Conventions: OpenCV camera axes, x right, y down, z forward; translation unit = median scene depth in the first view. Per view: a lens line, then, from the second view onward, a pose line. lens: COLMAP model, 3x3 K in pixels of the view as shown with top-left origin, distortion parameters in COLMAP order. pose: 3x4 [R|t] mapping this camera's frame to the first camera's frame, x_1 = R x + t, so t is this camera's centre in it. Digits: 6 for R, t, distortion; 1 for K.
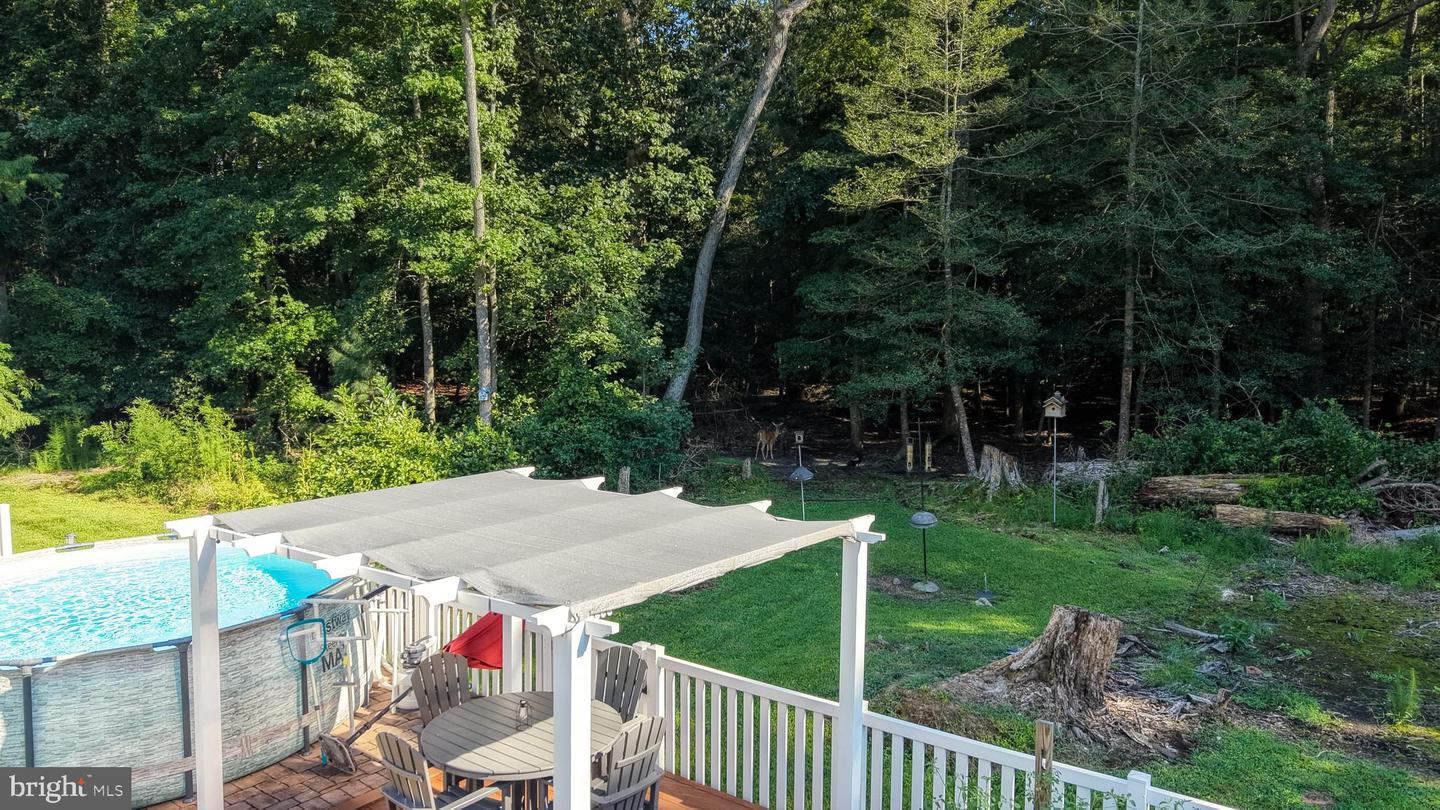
lens RADIAL K [[949.6, 0, 715.2], [0, 949.6, 398.3], [0, 0, 1]] dist [0.013486, -0.004699]
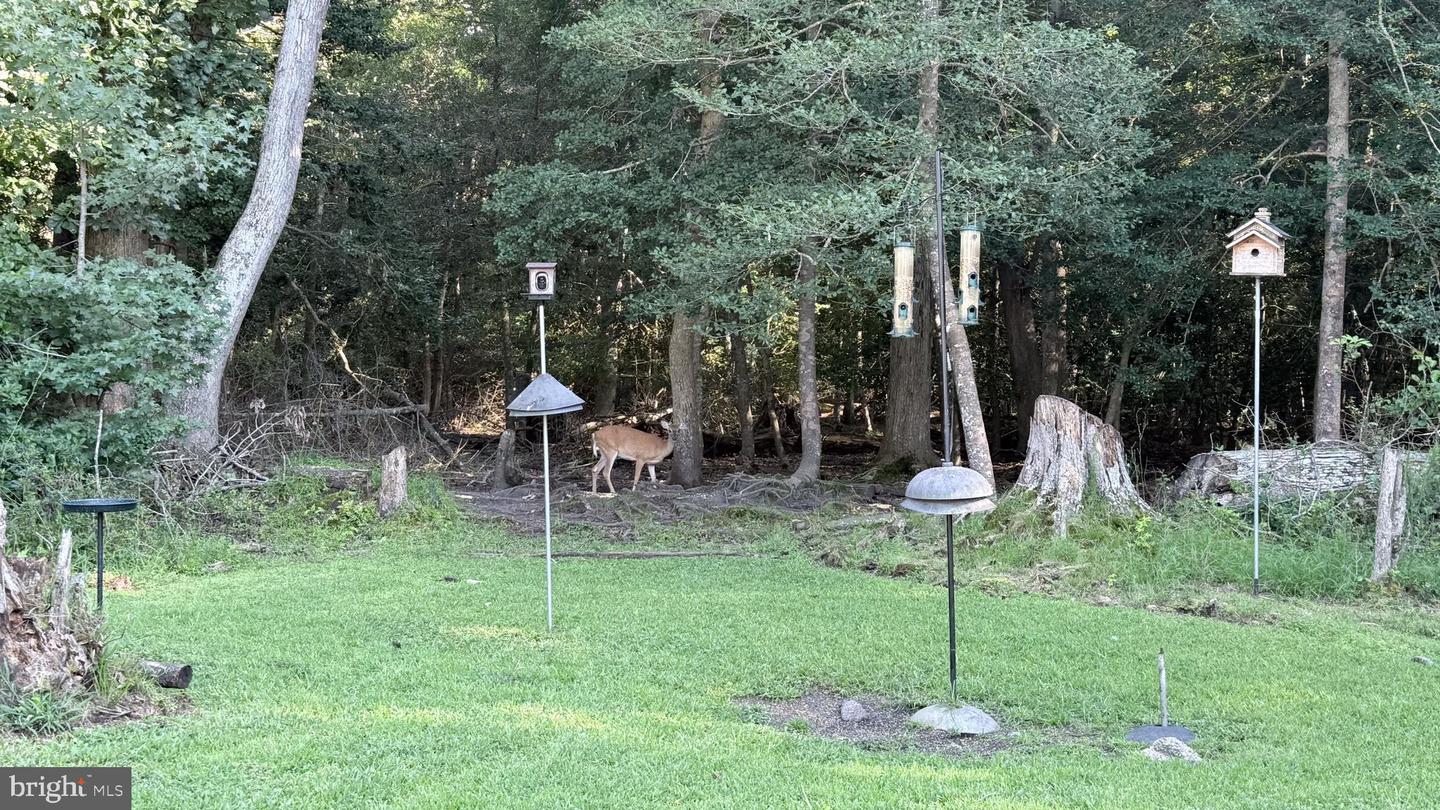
lens RADIAL K [[1821.8, 0, 727.1], [0, 1821.8, 408.1], [0, 0, 1]] dist [0.177742, 0.000000]
pose [[0.982101, 0.013799, 0.187847, 0.029177], [-0.000158, 0.997373, -0.072438, 0.106873], [-0.188353, 0.071112, 0.979524, 0.325299]]
